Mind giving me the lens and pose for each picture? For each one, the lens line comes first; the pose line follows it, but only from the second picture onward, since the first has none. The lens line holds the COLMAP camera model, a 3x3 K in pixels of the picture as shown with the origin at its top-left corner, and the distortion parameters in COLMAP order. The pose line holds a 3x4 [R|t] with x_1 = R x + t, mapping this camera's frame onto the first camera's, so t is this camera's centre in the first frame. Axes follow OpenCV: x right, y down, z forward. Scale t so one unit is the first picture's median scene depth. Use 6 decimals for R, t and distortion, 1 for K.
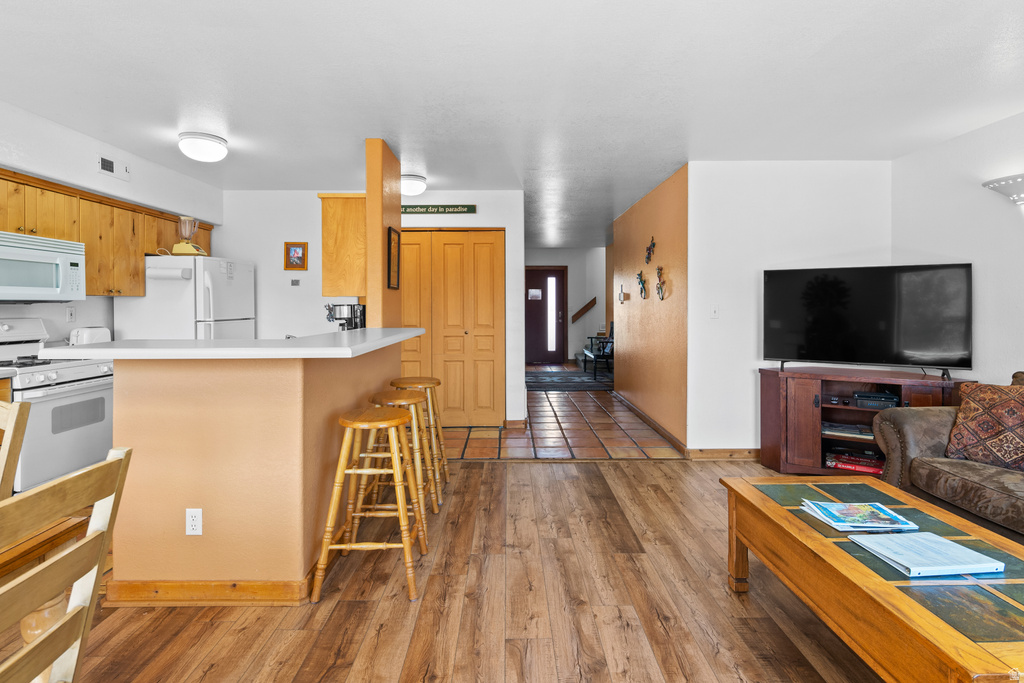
lens RADIAL K [[500.3, 0, 506.7], [0, 500.3, 306.3], [0, 0, 1]] dist [0.004889, -0.004028]
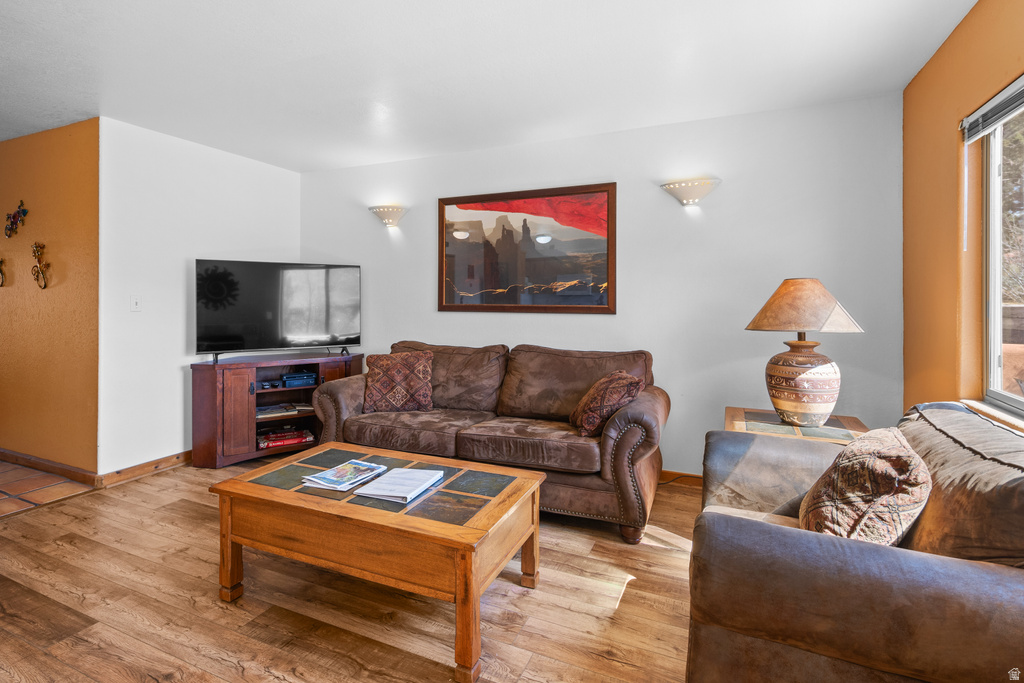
lens RADIAL K [[500.3, 0, 507.9], [0, 500.3, 297.8], [0, 0, 1]] dist [0.004889, -0.004028]
pose [[0.410140, 0.002608, 0.912019, -0.133249], [-0.002450, 0.999995, -0.001758, 0.001342], [-0.912019, -0.001513, 0.410145, 0.102721]]
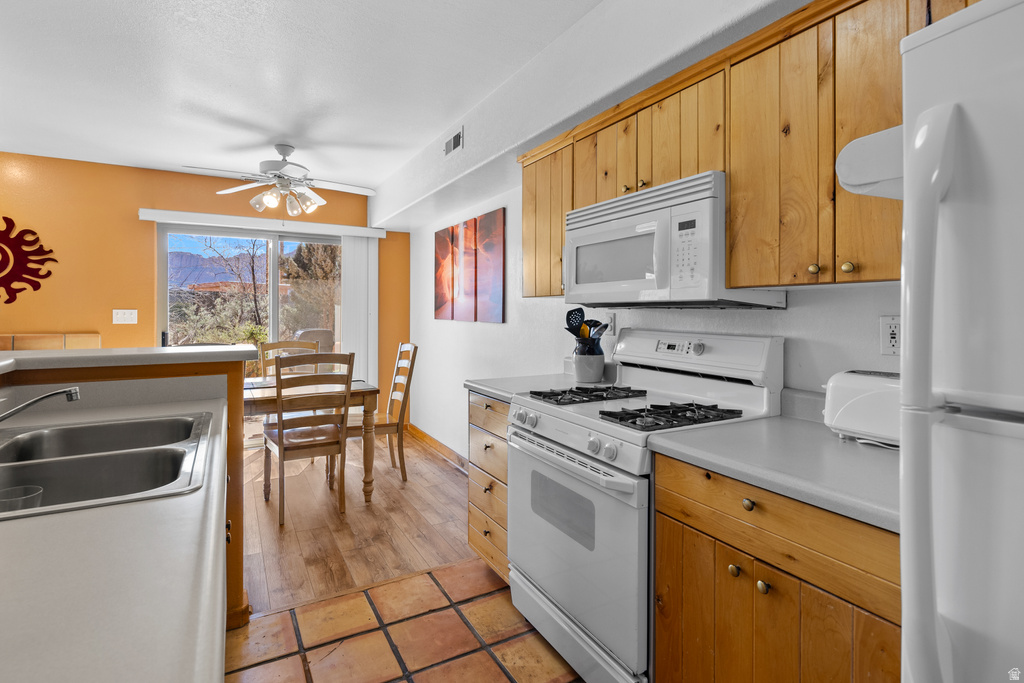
lens RADIAL K [[500.3, 0, 506.5], [0, 500.3, 310.5], [0, 0, 1]] dist [0.004889, -0.004028]
pose [[-0.874832, -0.002508, -0.484419, -0.534114], [-0.002861, 0.999996, -0.000011, -0.002092], [0.484417, 0.001376, -0.874836, 1.468596]]
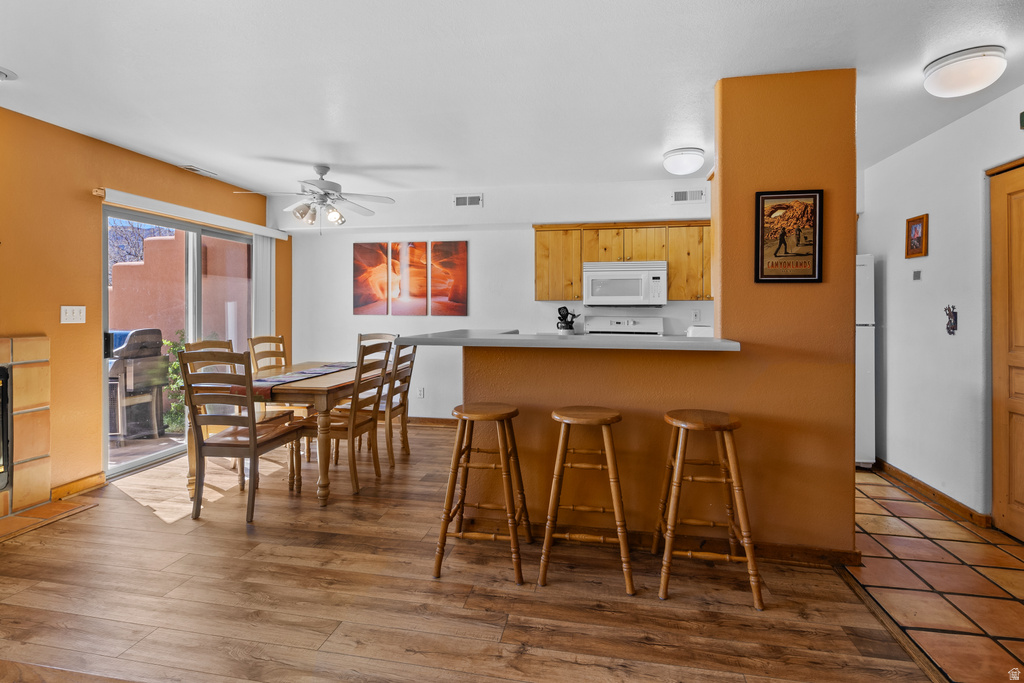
lens RADIAL K [[500.3, 0, 506.7], [0, 500.3, 309.7], [0, 0, 1]] dist [0.004889, -0.004028]
pose [[-0.192350, 0.000890, -0.981326, 0.598565], [-0.003031, 0.999994, 0.001501, 0.001450], [0.981322, 0.003263, -0.192346, 0.952500]]
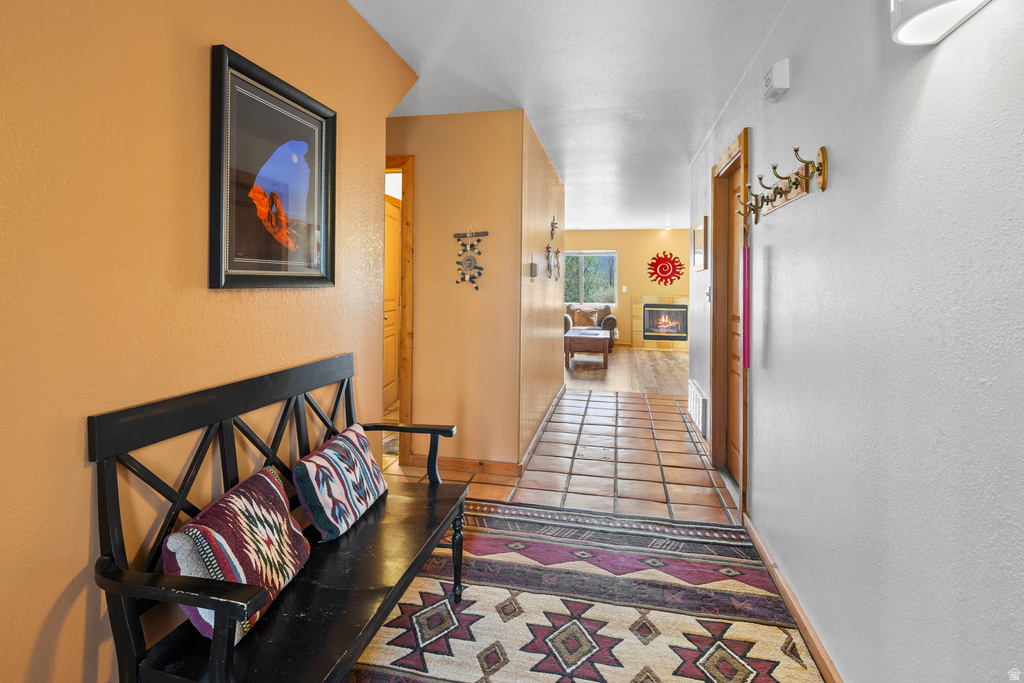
lens RADIAL K [[500.3, 0, 496.9], [0, 500.3, 279.1], [0, 0, 1]] dist [0.004889, -0.004028]
pose [[-0.972480, -0.004977, 0.232934, 0.282674], [-0.007272, 0.999933, -0.008995, -0.013233], [-0.232874, -0.010441, -0.972451, 3.304038]]
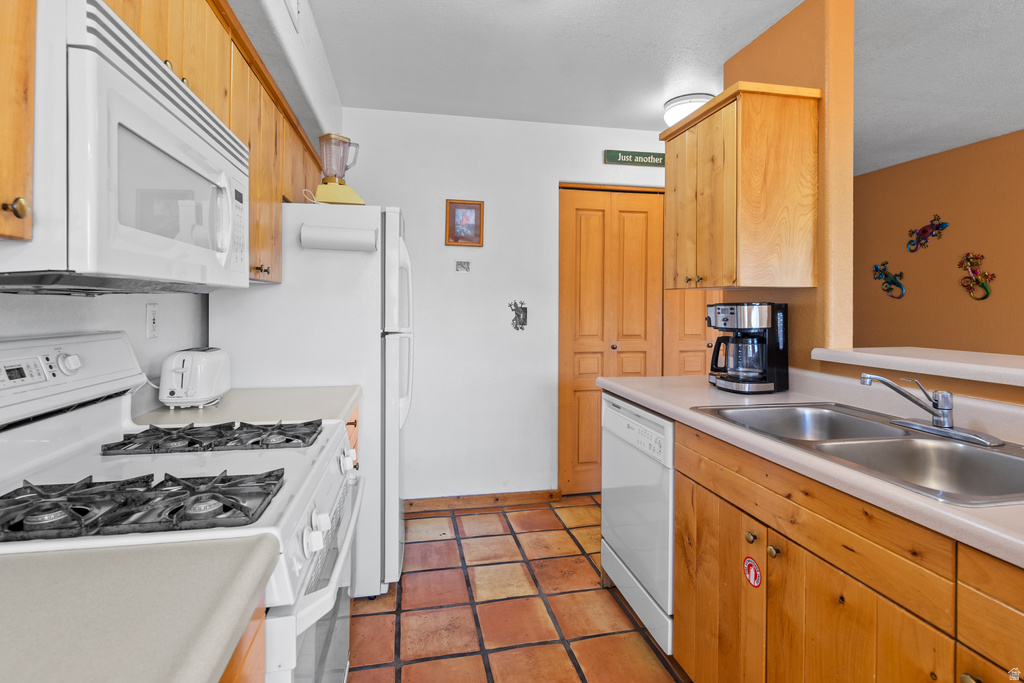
lens RADIAL K [[500.3, 0, 498.9], [0, 500.3, 298.9], [0, 0, 1]] dist [0.004889, -0.004028]
pose [[0.983198, 0.009571, 0.182293, -0.808488], [-0.007343, 0.999890, -0.012889, 0.001140], [-0.182396, 0.011334, 0.983160, 0.636311]]
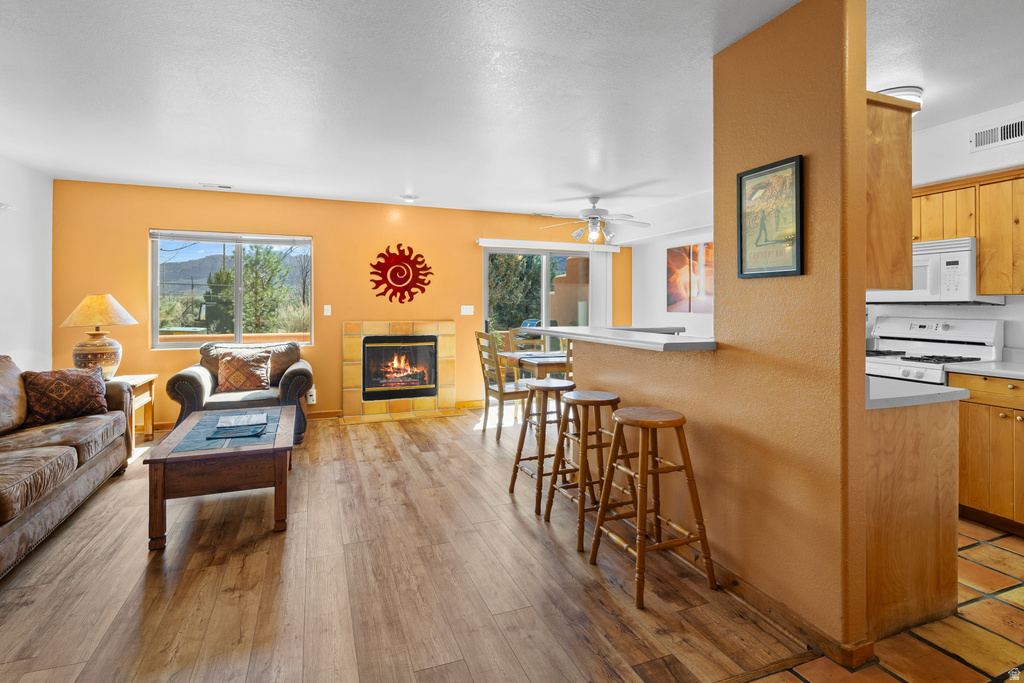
lens RADIAL K [[500.3, 0, 508.0], [0, 500.3, 302.9], [0, 0, 1]] dist [0.004889, -0.004028]
pose [[-0.931990, -0.002451, -0.362477, 0.280005], [-0.001295, 0.999993, -0.003430, -0.004866], [0.362482, -0.002727, -0.931987, 1.734863]]
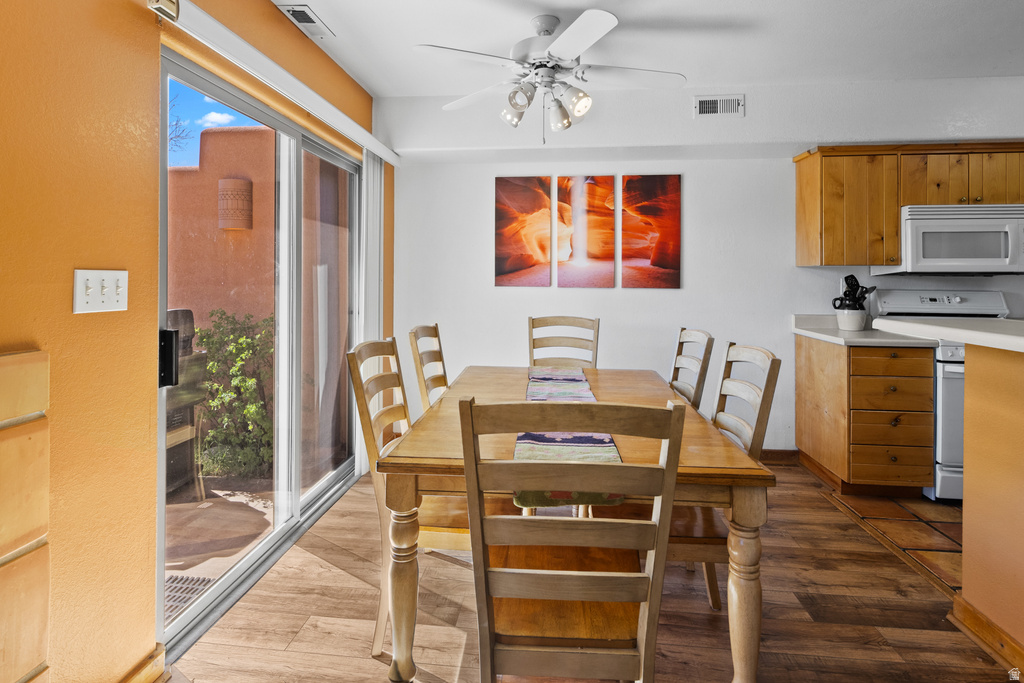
lens RADIAL K [[500.3, 0, 503.7], [0, 500.3, 277.6], [0, 0, 1]] dist [0.004889, -0.004028]
pose [[-0.112967, -0.000136, -0.993599, 0.106344], [-0.005431, 0.999985, 0.000480, 0.002945], [0.993584, 0.005451, -0.112966, 0.215223]]
